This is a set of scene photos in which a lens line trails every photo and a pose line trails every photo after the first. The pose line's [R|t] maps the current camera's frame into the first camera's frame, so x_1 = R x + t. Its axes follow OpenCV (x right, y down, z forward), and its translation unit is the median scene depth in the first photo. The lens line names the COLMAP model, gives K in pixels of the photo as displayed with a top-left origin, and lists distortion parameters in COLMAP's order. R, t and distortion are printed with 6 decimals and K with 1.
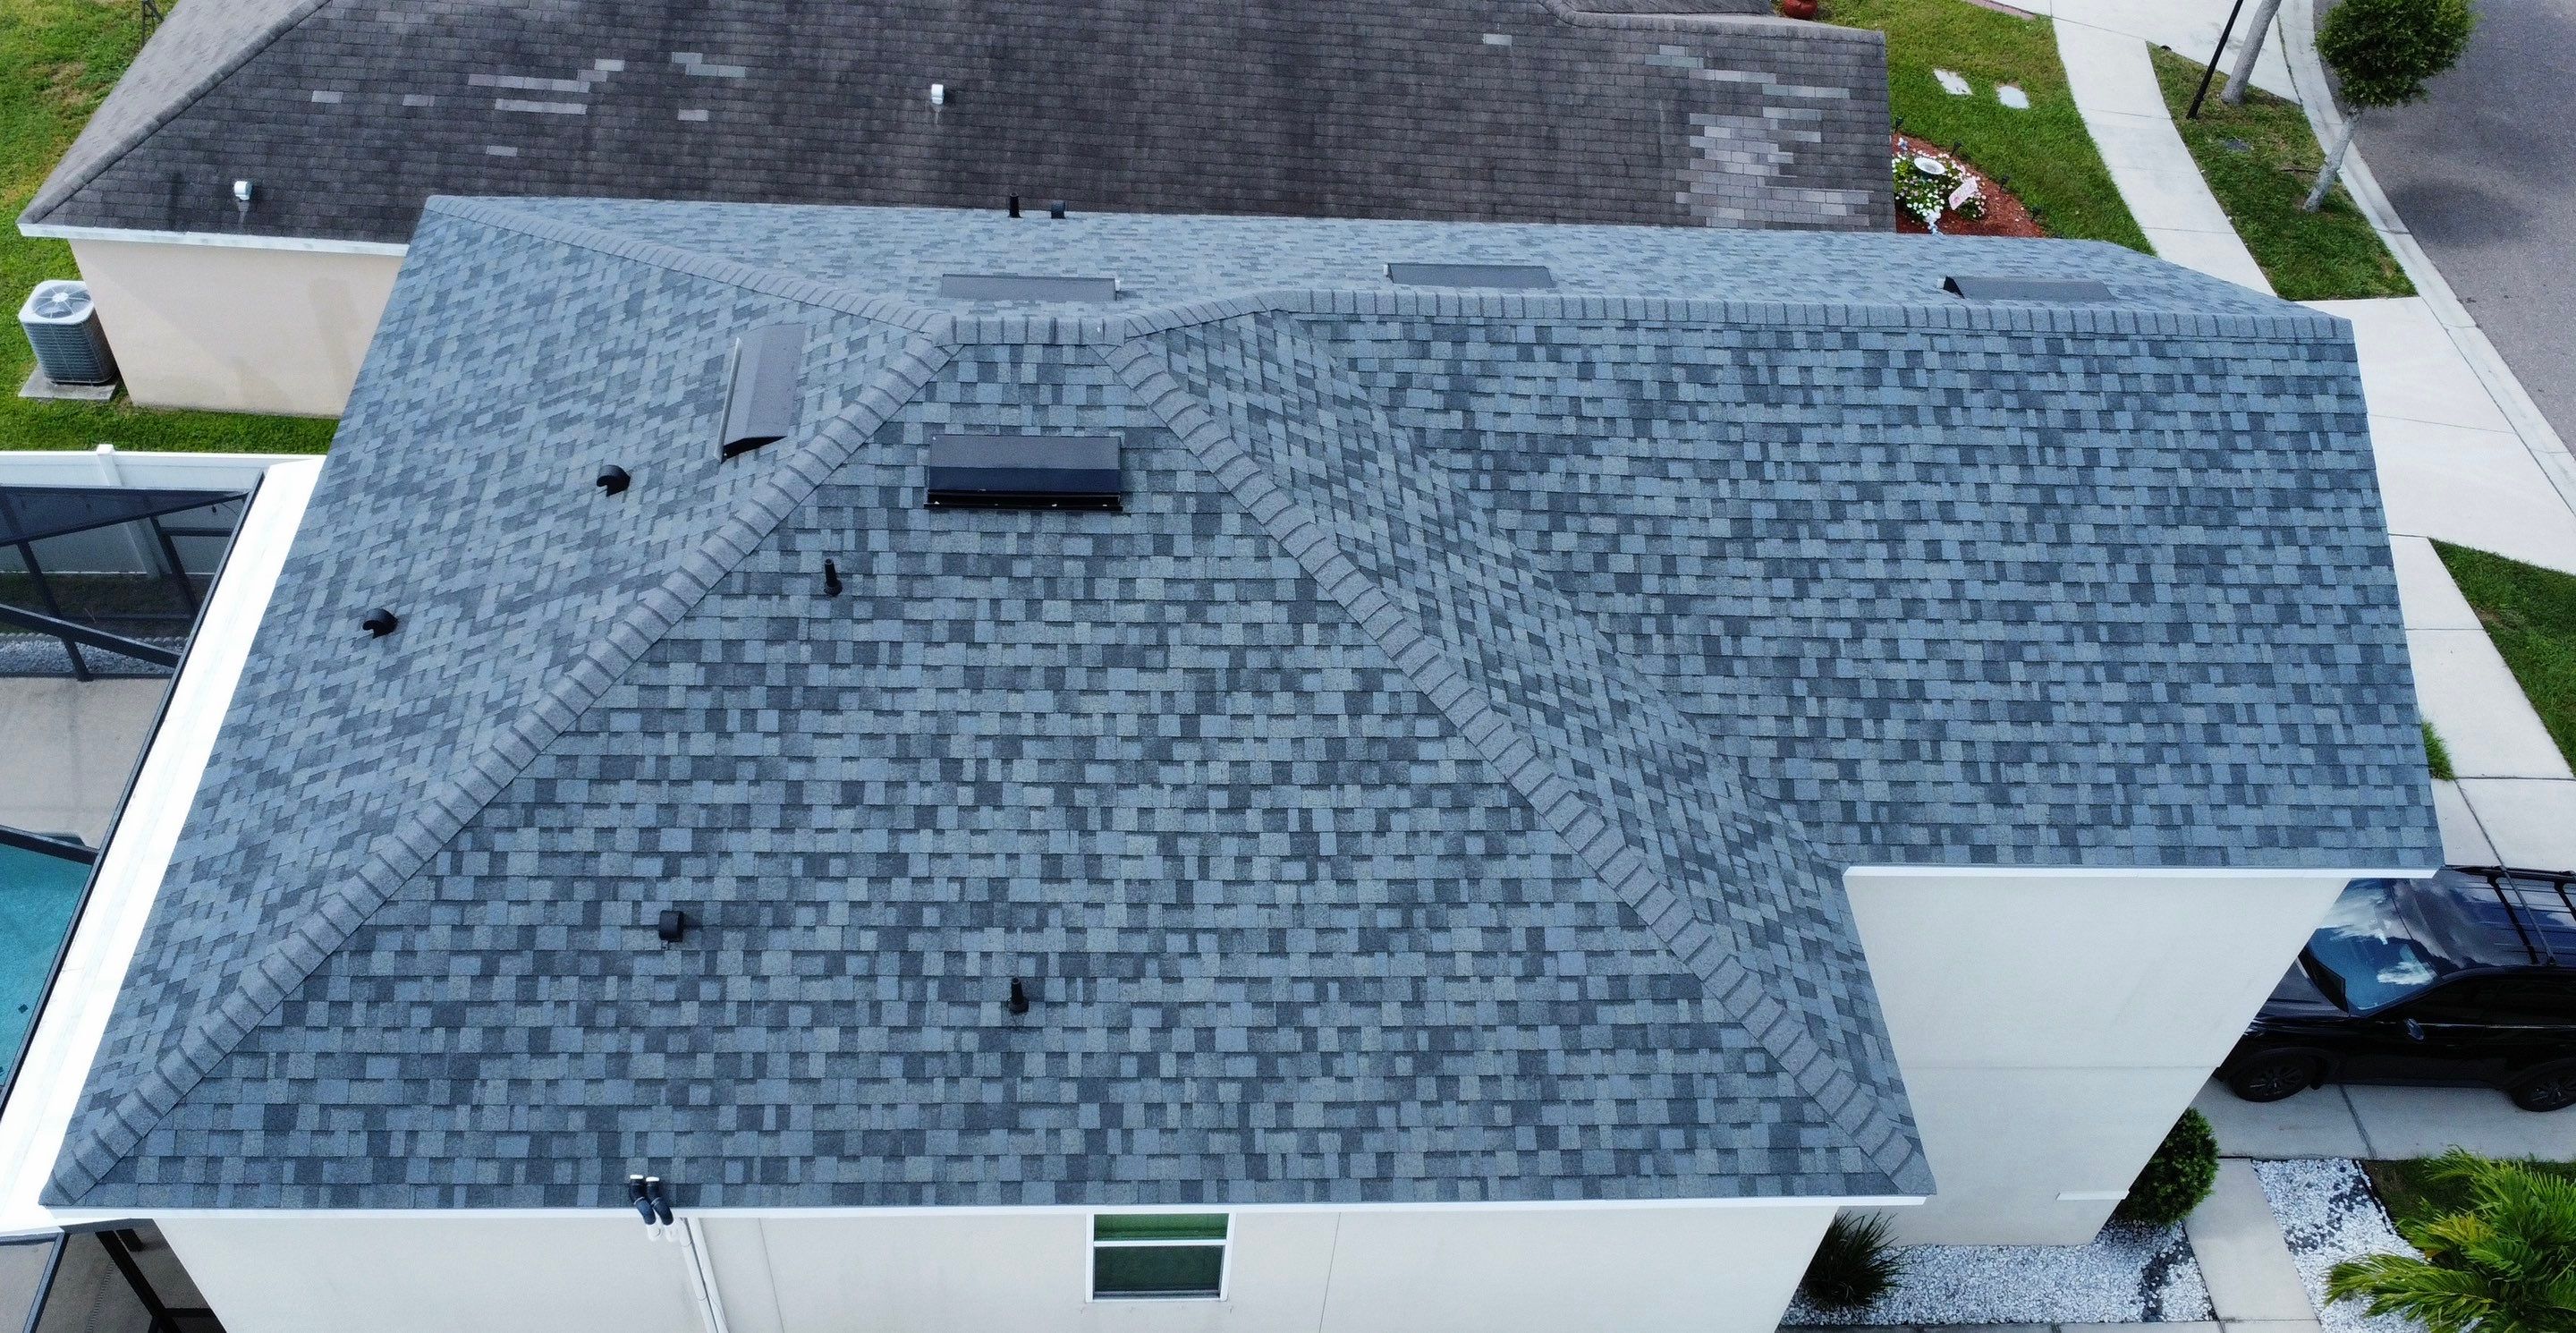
lens RADIAL K [[2102.7, 0, 1250.8], [0, 2102.7, 682.3], [0, 0, 1]] dist [-0.015231, -0.032325]
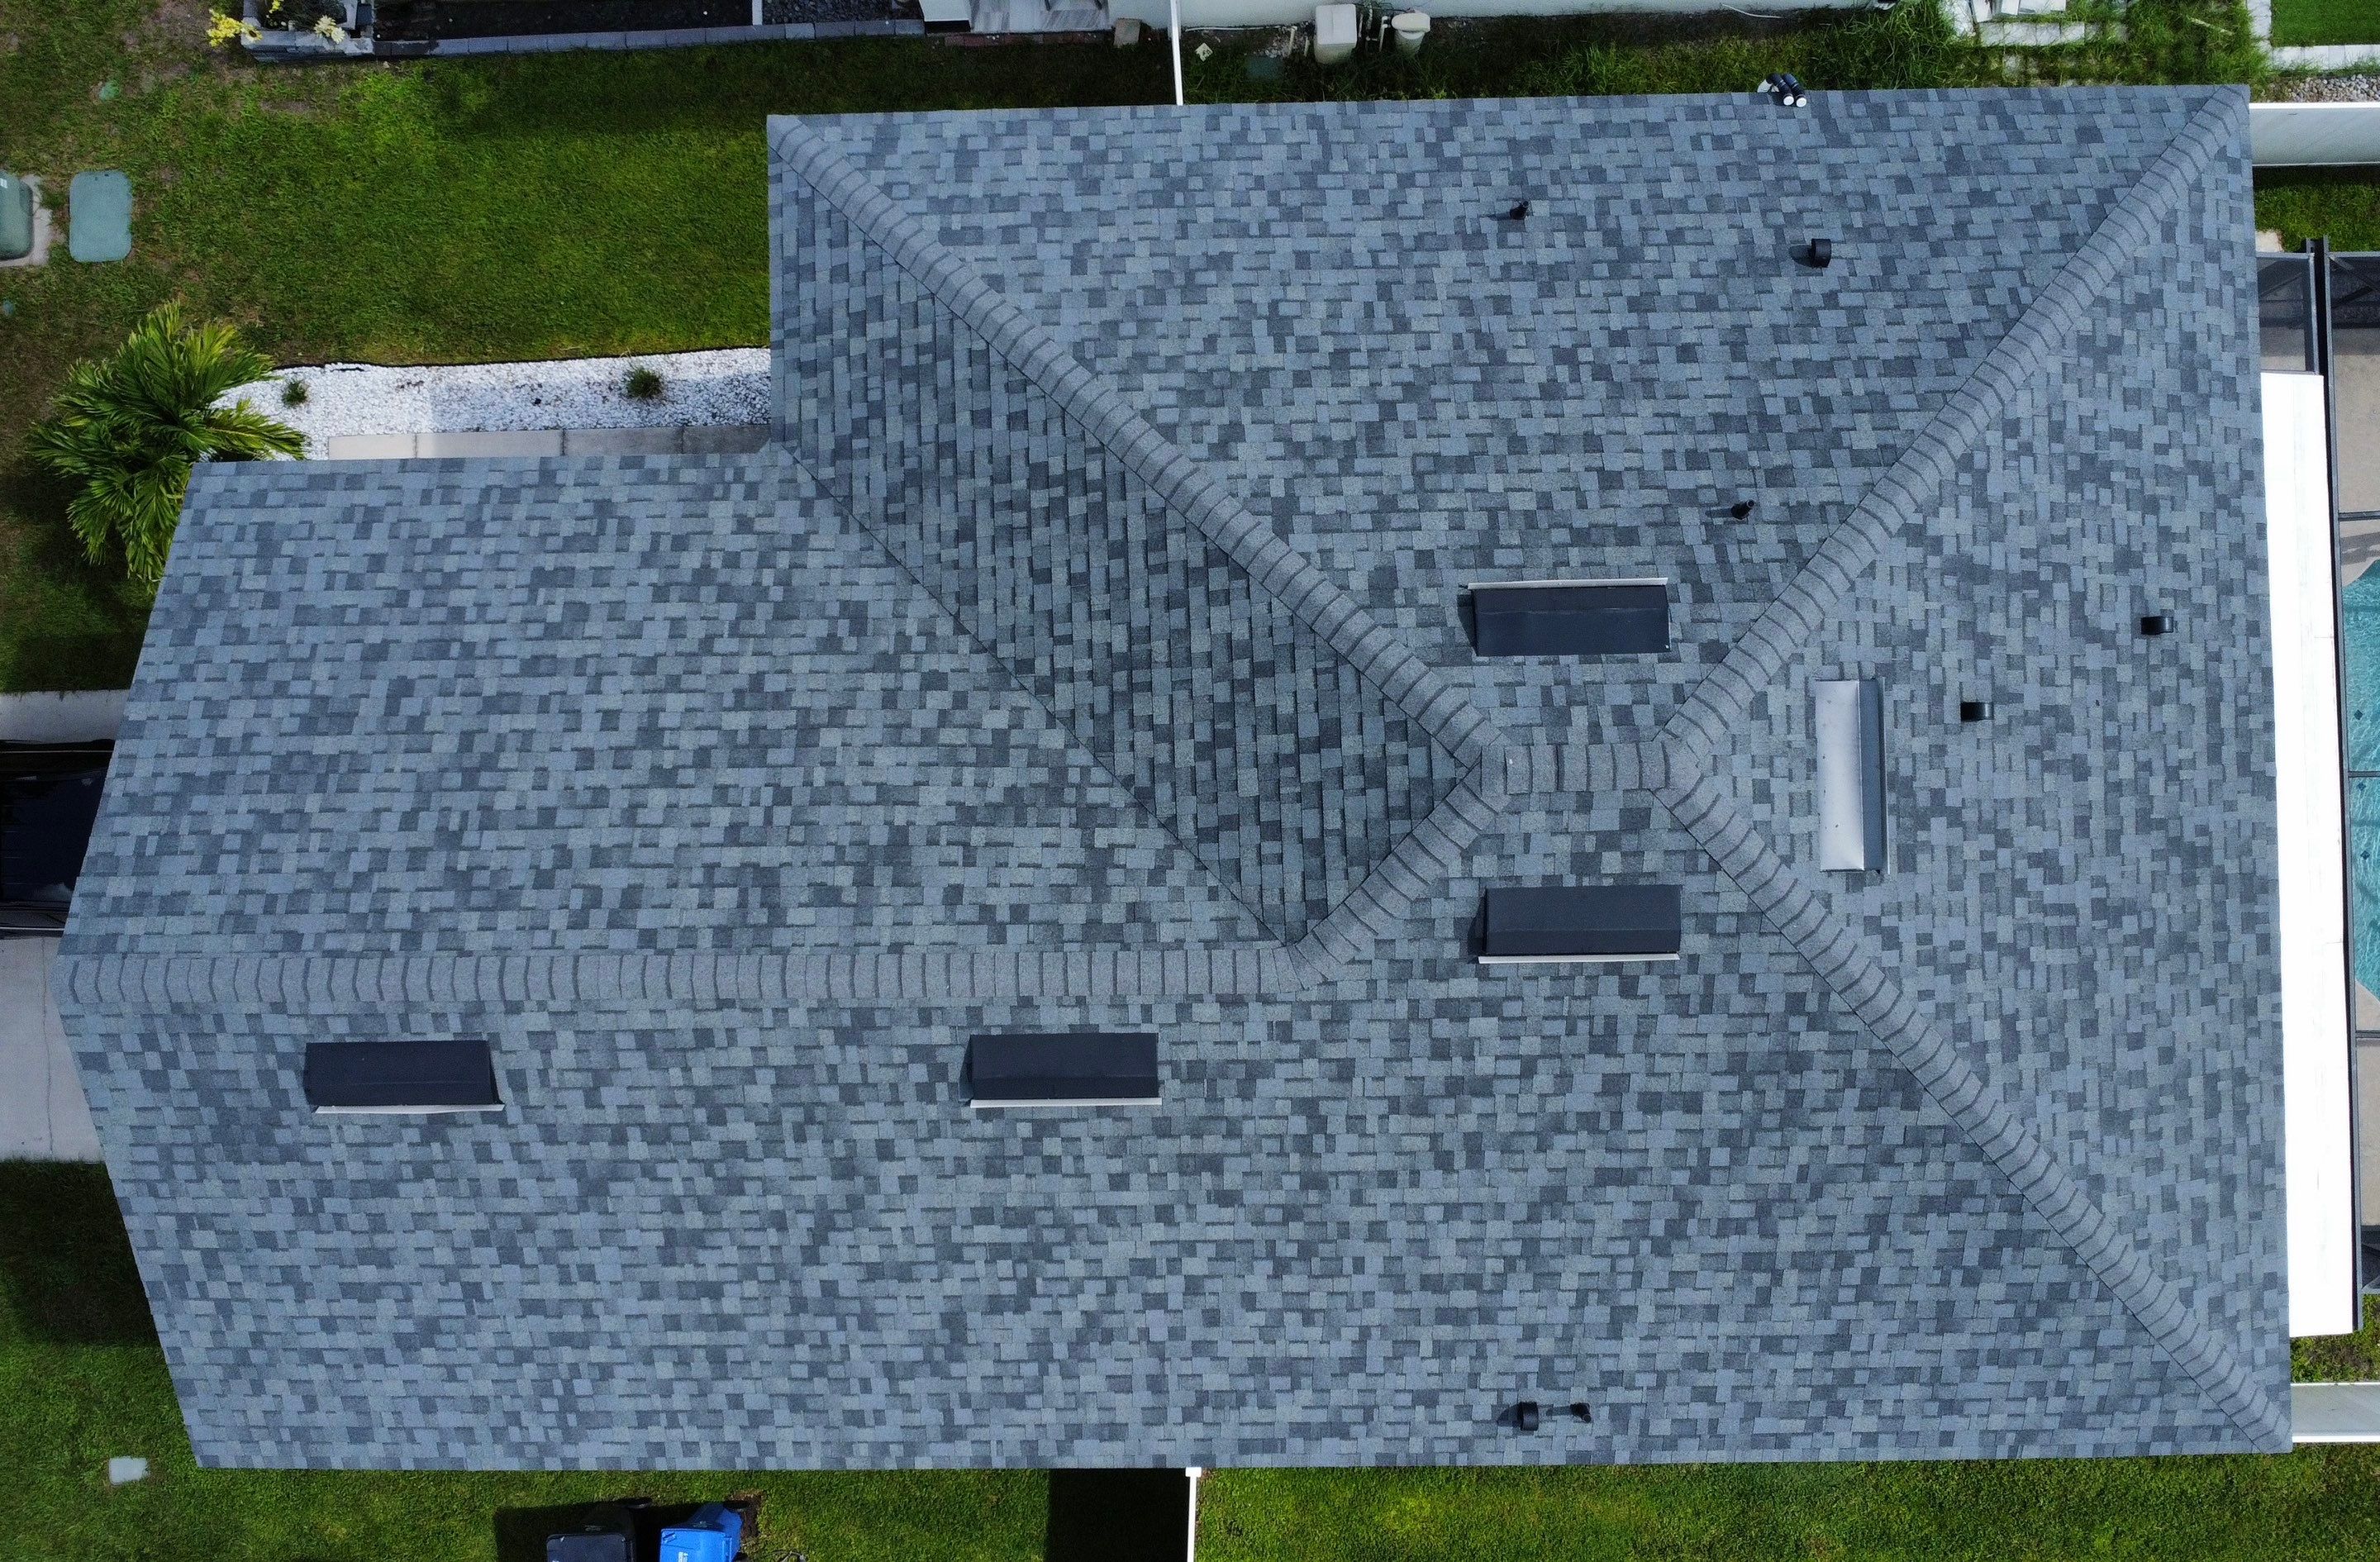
lens RADIAL K [[2021.1, 0, 1143.5], [0, 2021.1, 769.3], [0, 0, 1]] dist [-0.003869, -0.068245]
pose [[-0.999110, -0.029216, -0.030431, 0.111933], [-0.000862, -0.707064, 0.707149, -0.767859], [-0.042177, 0.706545, 0.706410, 0.362765]]
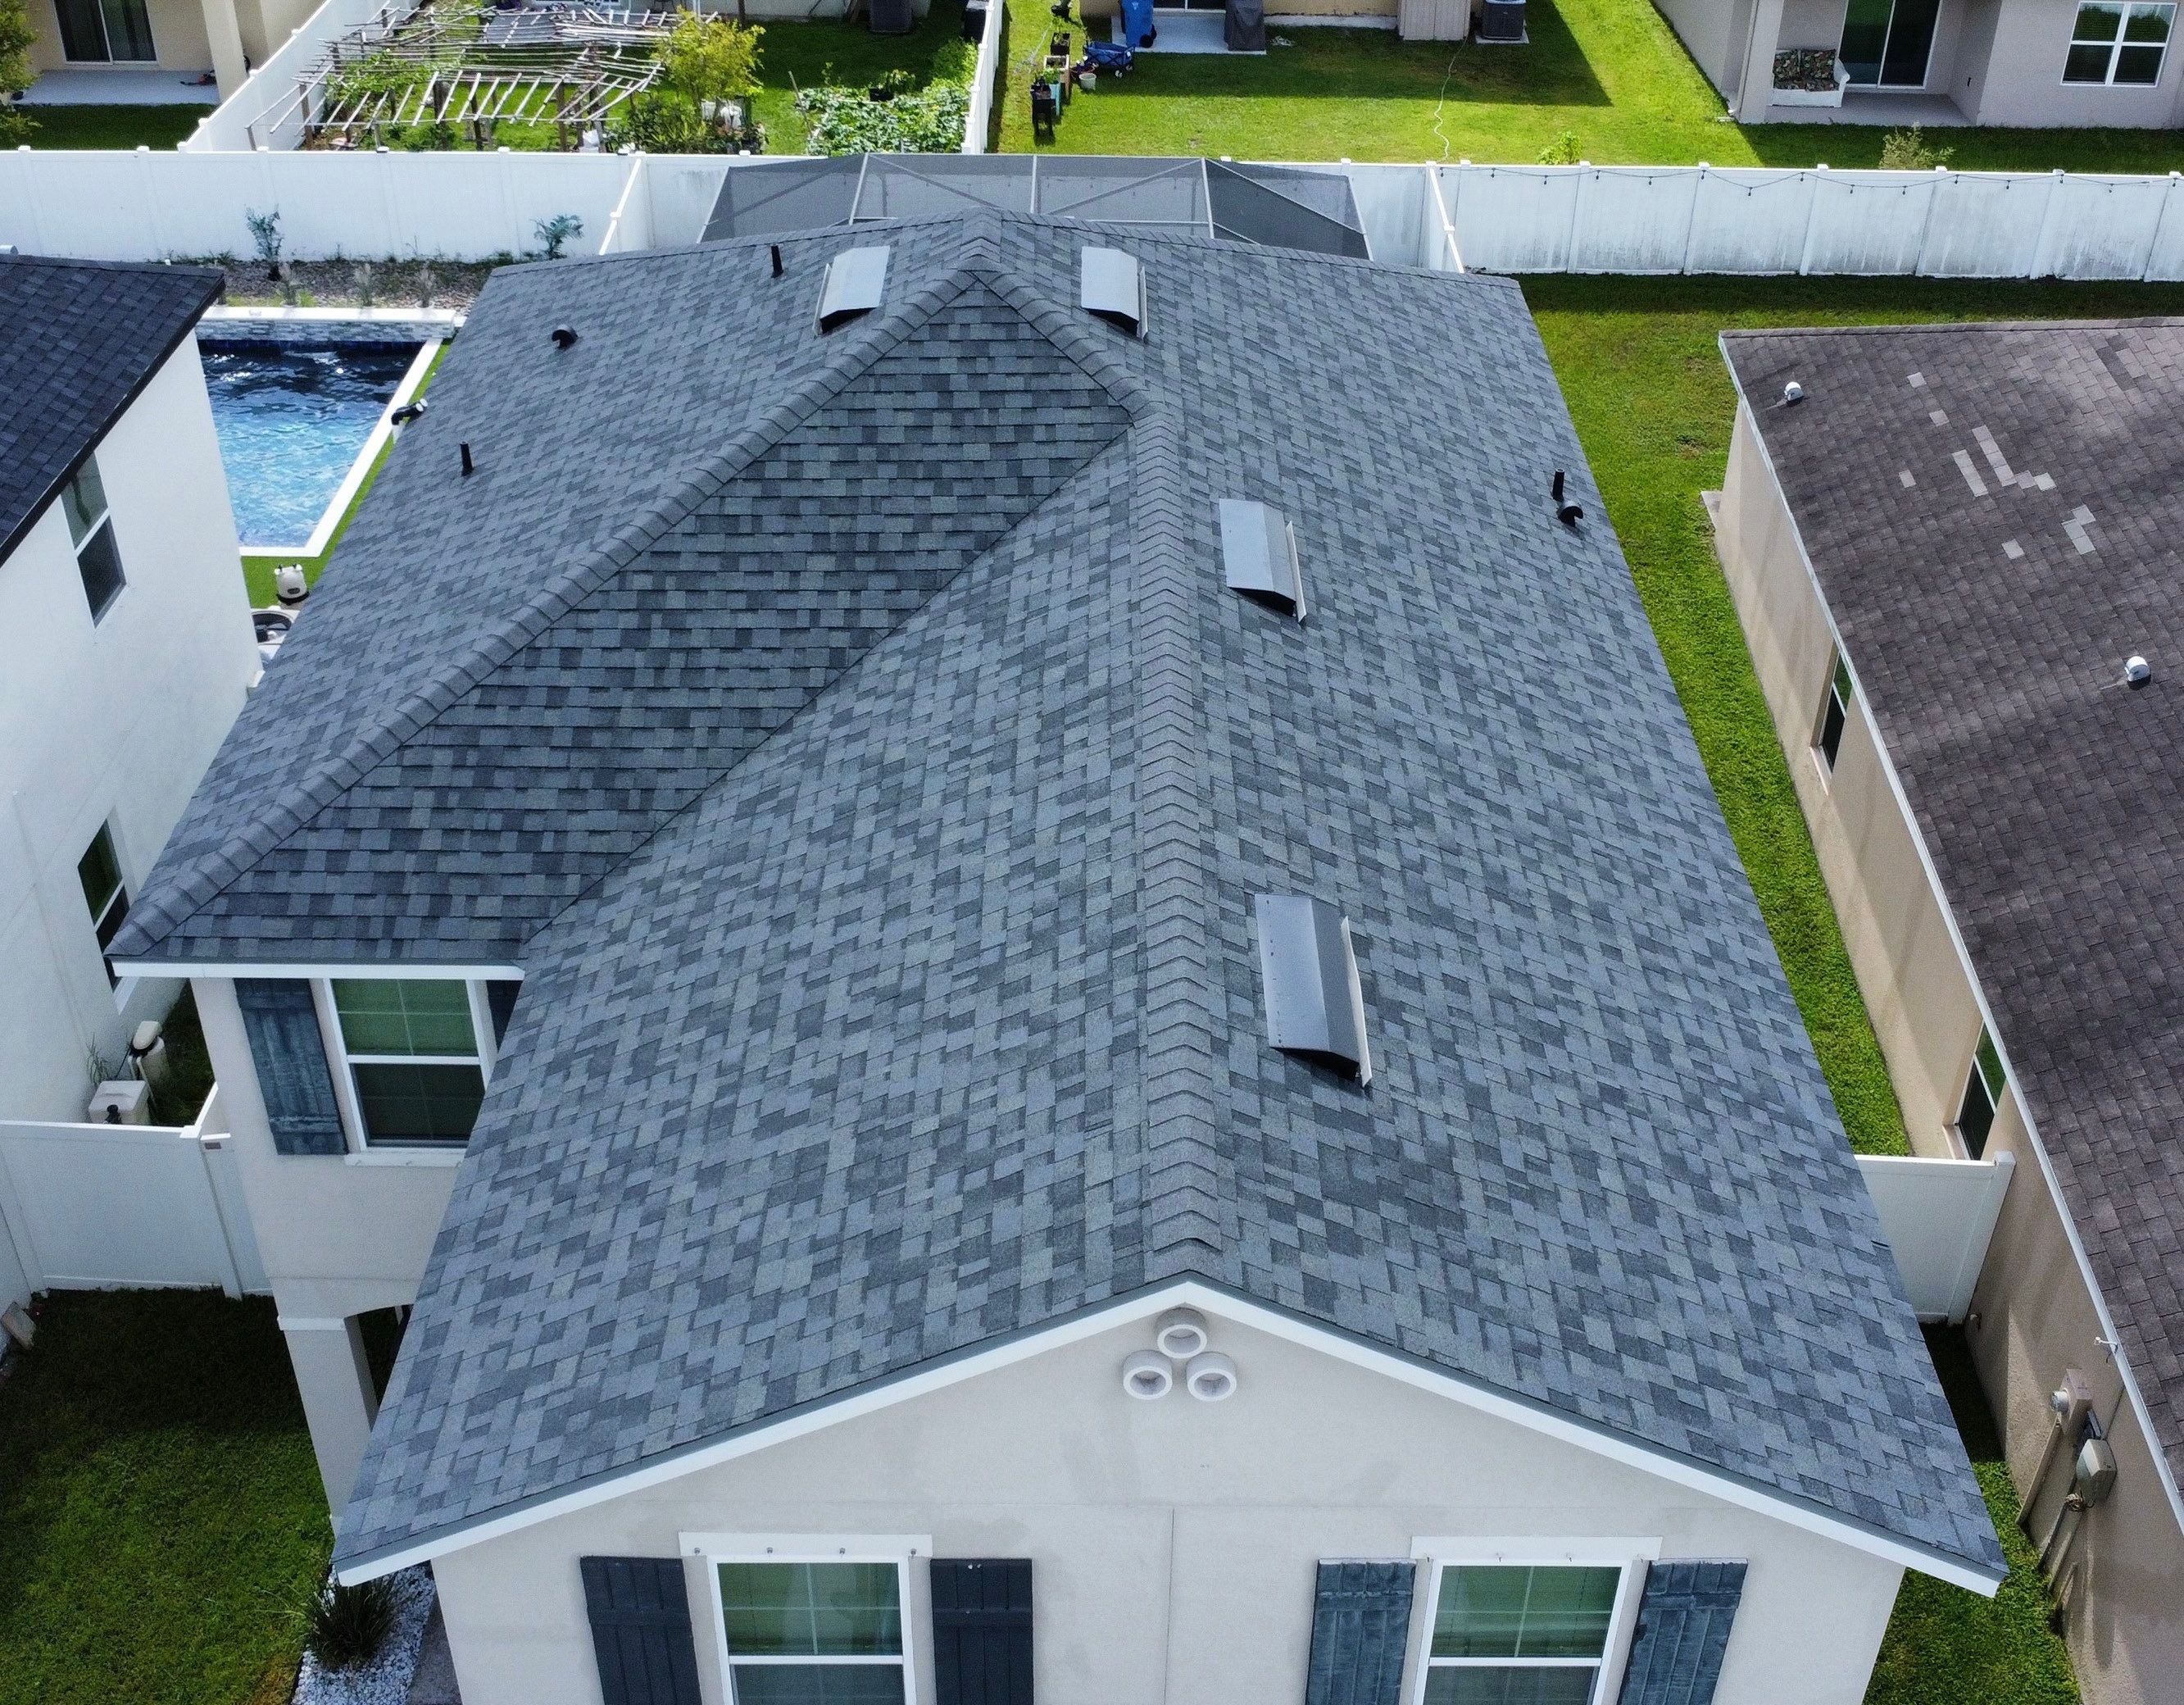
lens RADIAL K [[2384.8, 0, 1124.7], [0, 2384.8, 805.1], [0, 0, 1]] dist [-0.020036, 0.000000]
pose [[-0.034744, 0.506887, -0.861312, 1.084026], [-0.737078, 0.569018, 0.364603, -0.491602], [0.674914, 0.647521, 0.353846, 0.768249]]
